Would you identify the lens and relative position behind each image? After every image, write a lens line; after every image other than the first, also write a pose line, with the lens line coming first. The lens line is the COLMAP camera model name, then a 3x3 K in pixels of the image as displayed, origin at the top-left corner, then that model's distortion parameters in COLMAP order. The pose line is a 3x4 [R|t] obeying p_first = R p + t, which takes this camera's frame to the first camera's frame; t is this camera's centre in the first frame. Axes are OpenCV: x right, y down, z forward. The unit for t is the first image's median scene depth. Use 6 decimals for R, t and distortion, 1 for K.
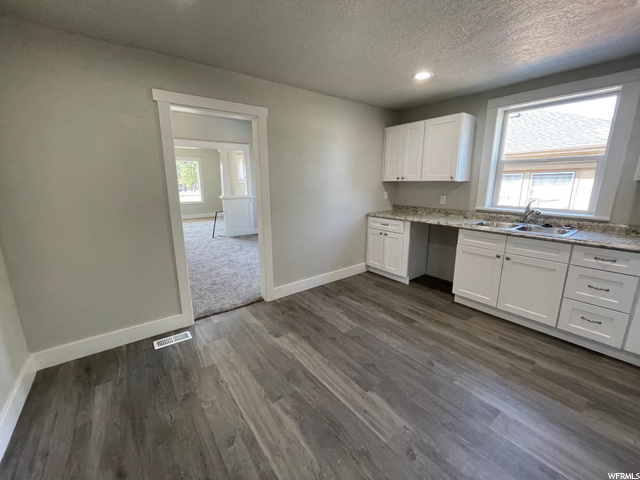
lens RADIAL K [[258.9, 0, 319.1], [0, 258.9, 236.6], [0, 0, 1]] dist [-0.001969, 0.000555]
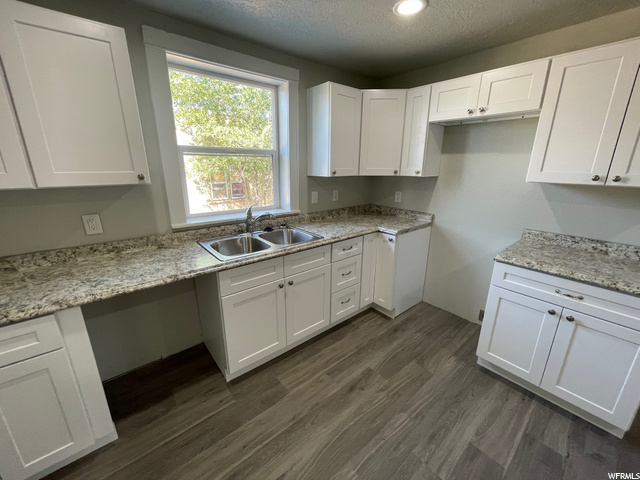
lens RADIAL K [[258.9, 0, 319.1], [0, 258.9, 236.6], [0, 0, 1]] dist [-0.001969, 0.000555]
pose [[-0.043769, -0.269095, 0.962119, 0.025109], [0.204290, 0.940281, 0.272281, -0.207042], [-0.977931, 0.208469, 0.013819, 0.771925]]
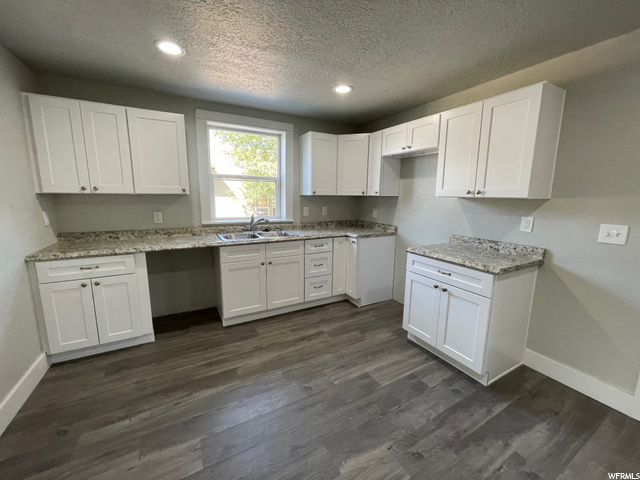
lens RADIAL K [[258.9, 0, 319.1], [0, 258.9, 236.6], [0, 0, 1]] dist [-0.001969, 0.000555]
pose [[0.150542, -0.153316, 0.976643, -0.282681], [0.195696, 0.972974, 0.122575, -0.109203], [-0.969041, 0.172673, 0.176477, 0.503950]]
